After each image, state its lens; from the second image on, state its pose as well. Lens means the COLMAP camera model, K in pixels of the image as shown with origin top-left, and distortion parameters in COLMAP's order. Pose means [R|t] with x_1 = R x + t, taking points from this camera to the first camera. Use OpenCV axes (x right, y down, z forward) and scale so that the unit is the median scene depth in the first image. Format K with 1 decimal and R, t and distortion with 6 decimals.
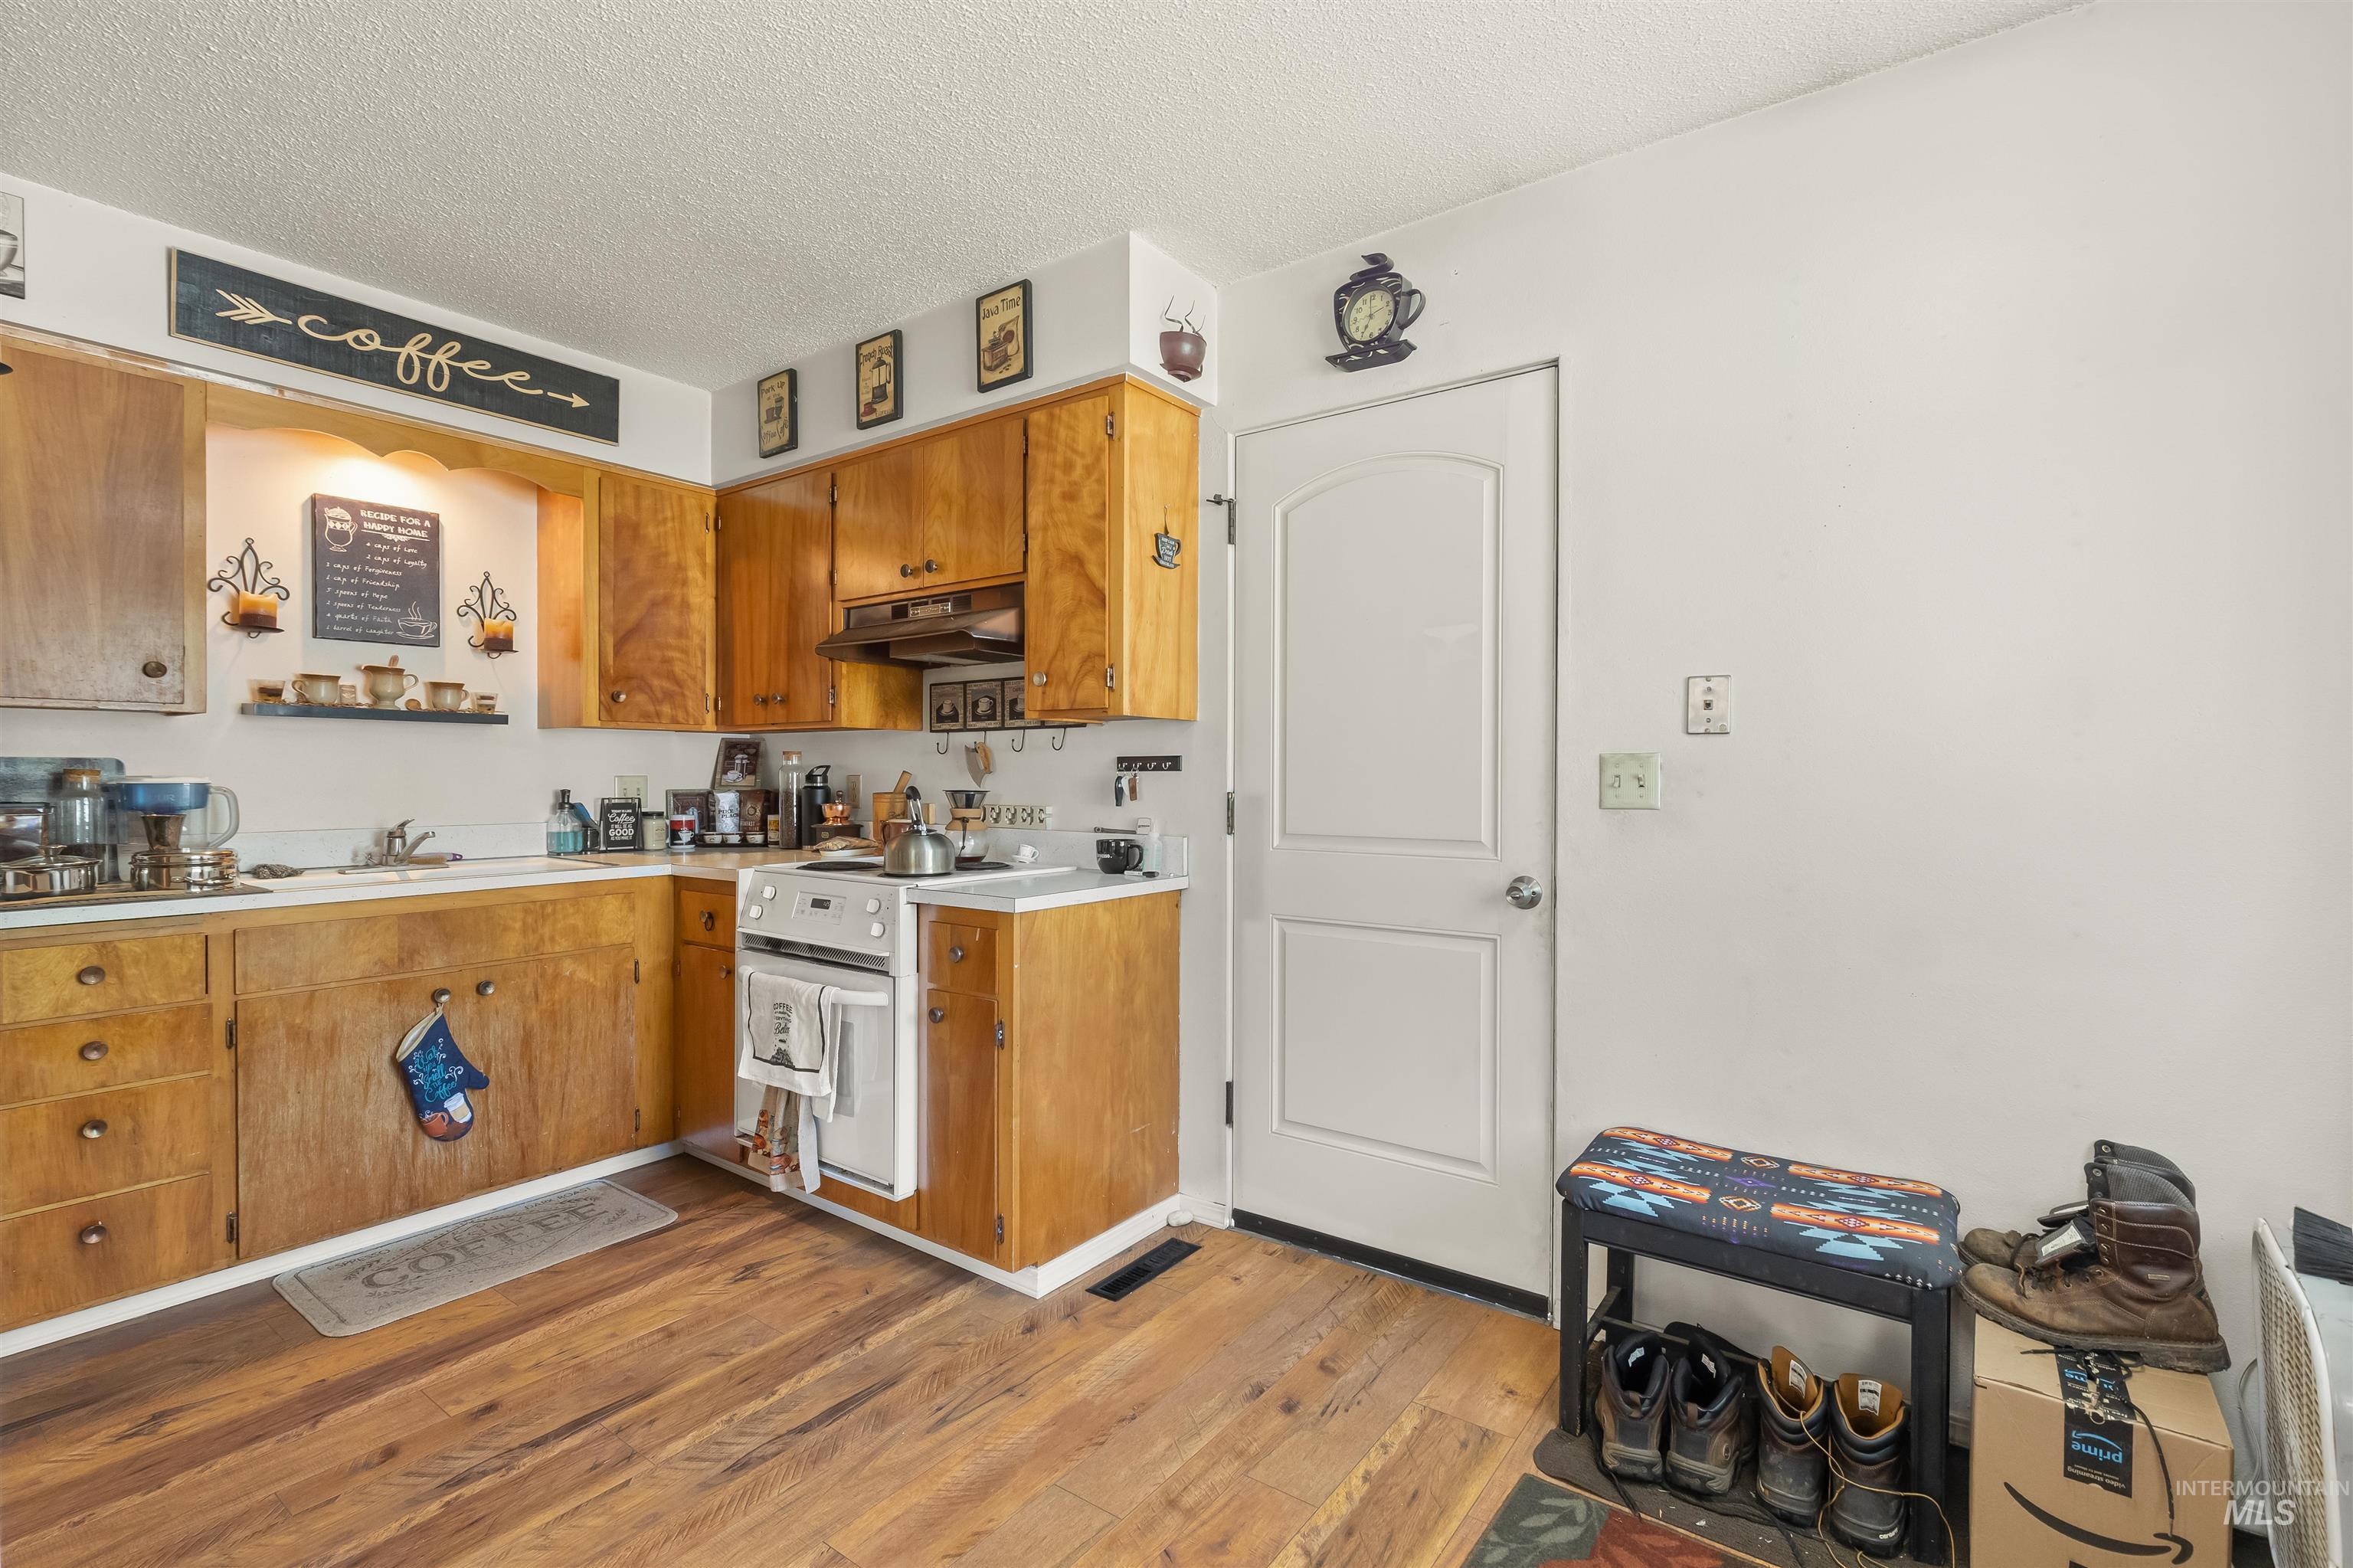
lens RADIAL K [[1056.4, 0, 1181.1], [0, 1056.4, 778.2], [0, 0, 1]] dist [0.001737, -0.001590]
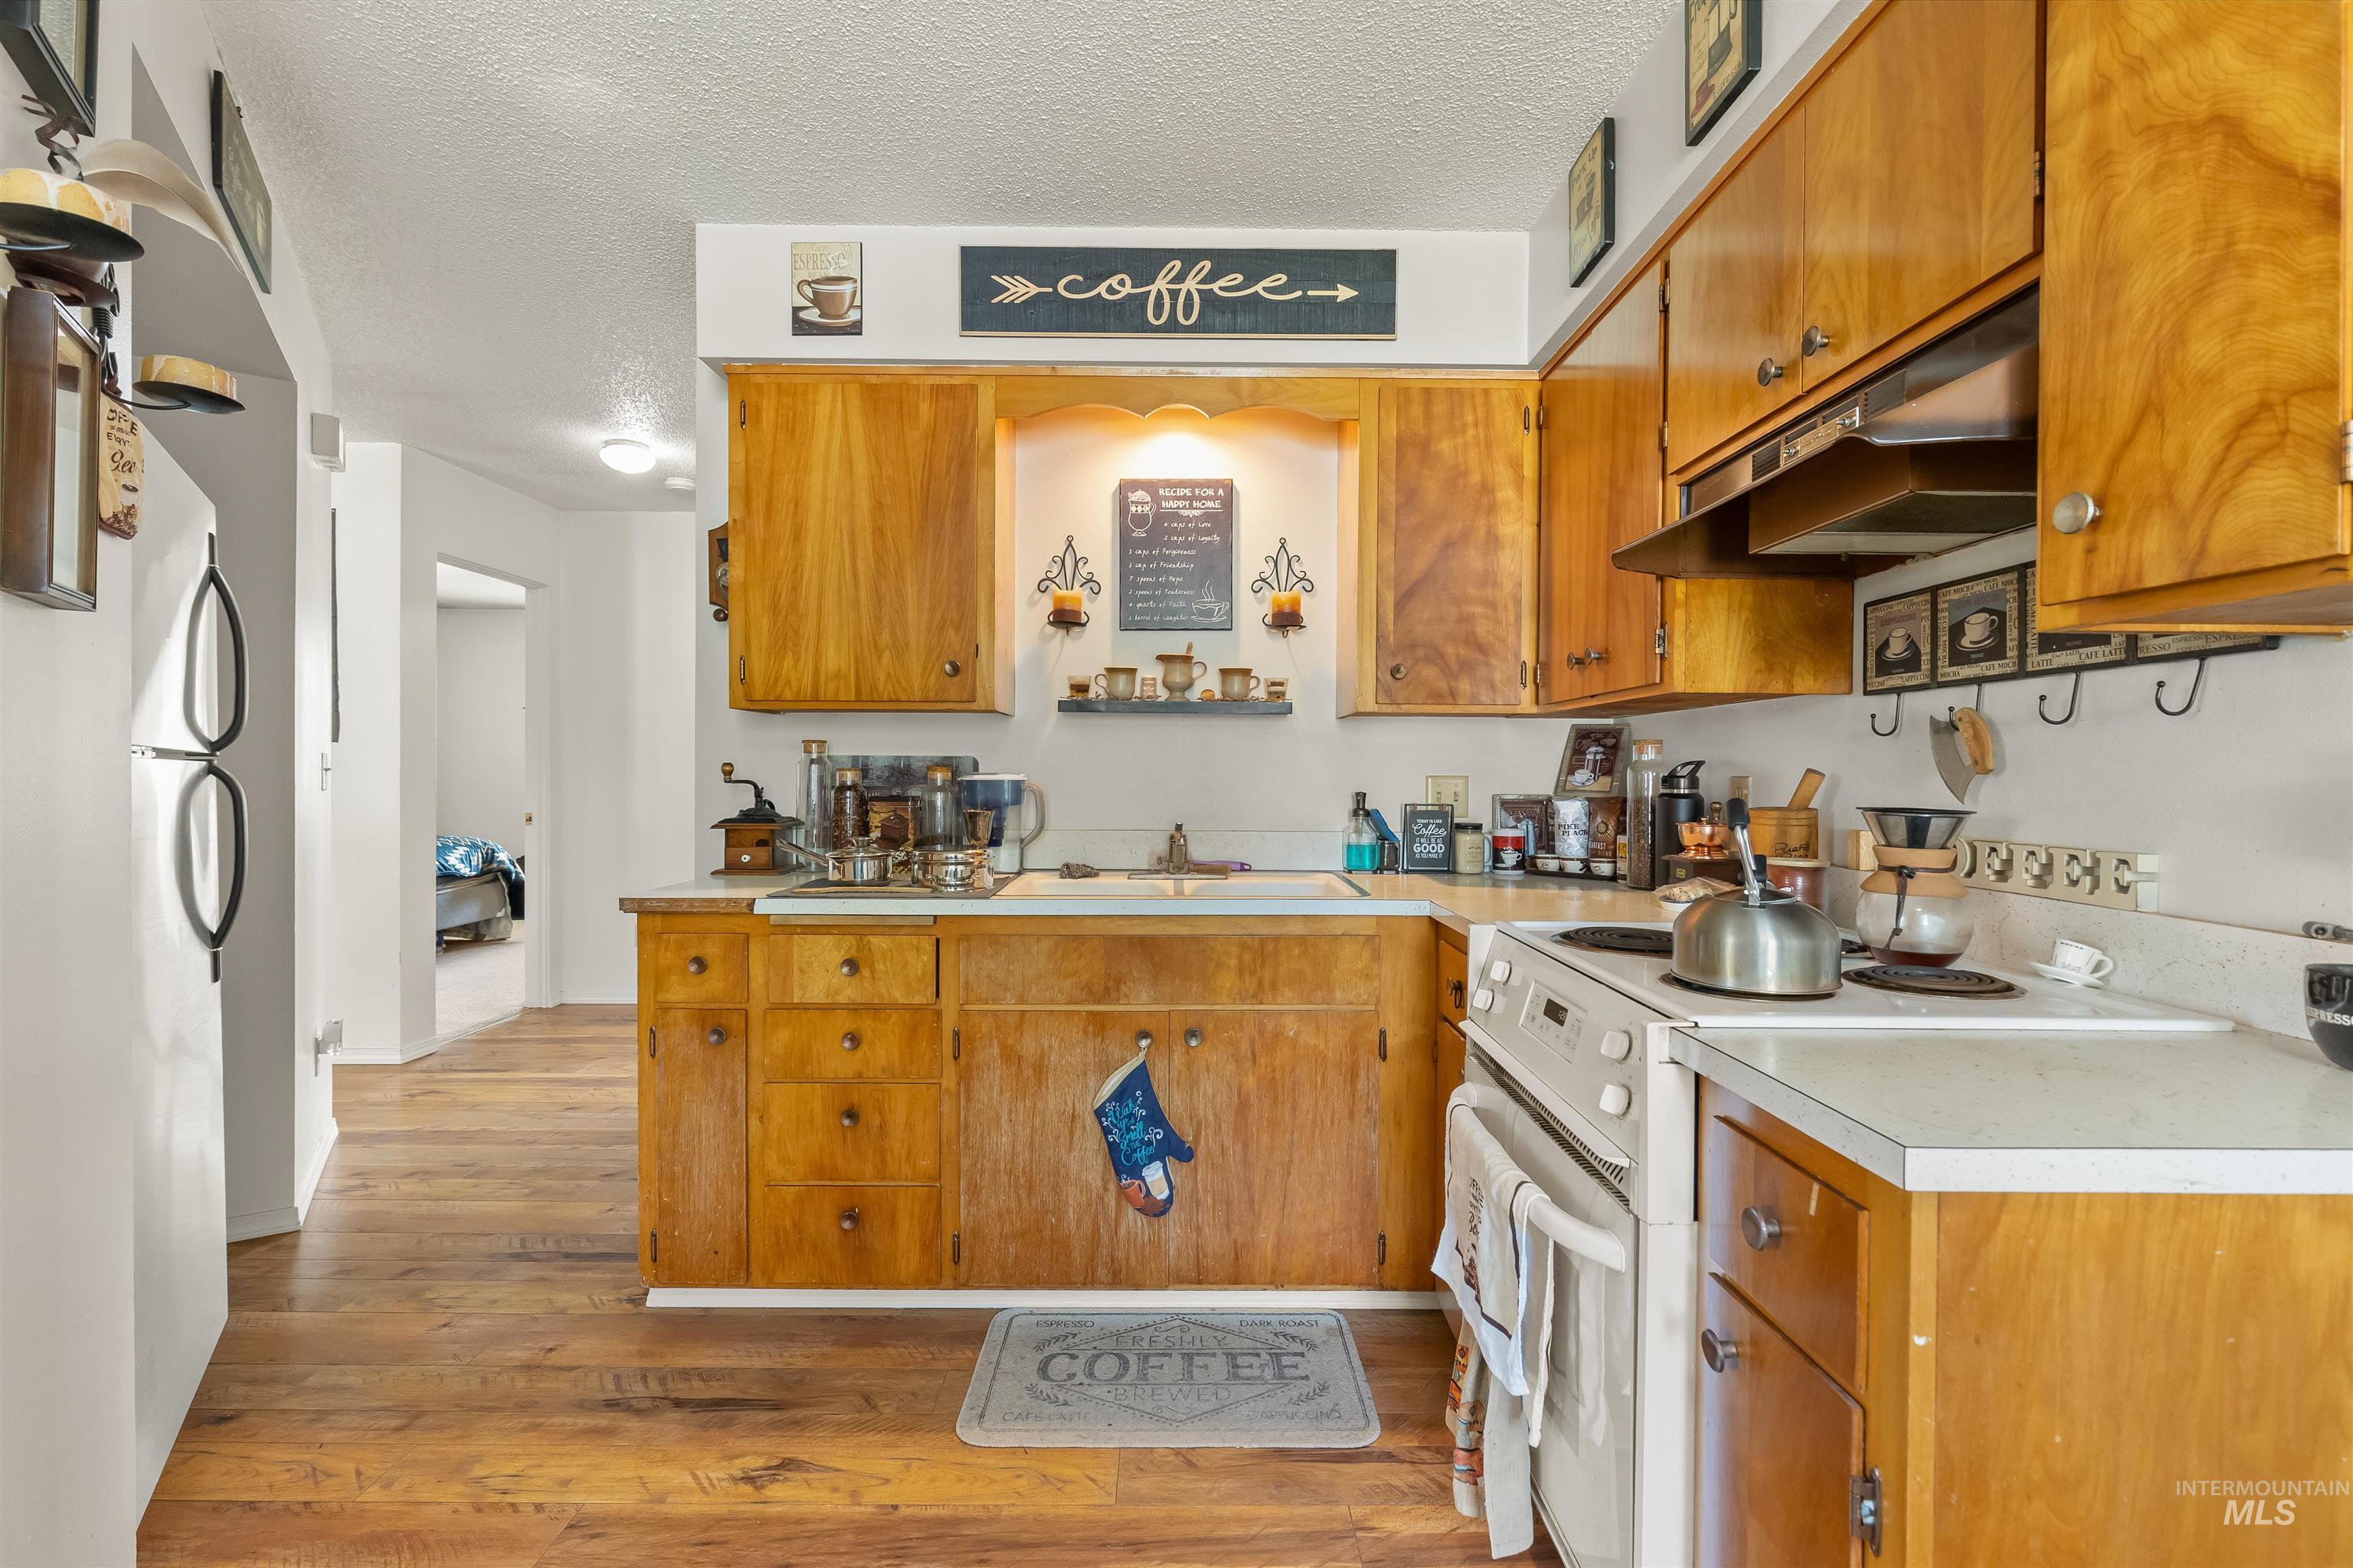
lens RADIAL K [[1056.4, 0, 1161.8], [0, 1056.4, 780.9], [0, 0, 1]] dist [0.001737, -0.001590]
pose [[0.591879, 0.008531, -0.805982, -0.023510], [-0.008810, 0.999953, 0.004114, -0.000056], [0.805979, 0.004665, 0.591926, 0.485961]]
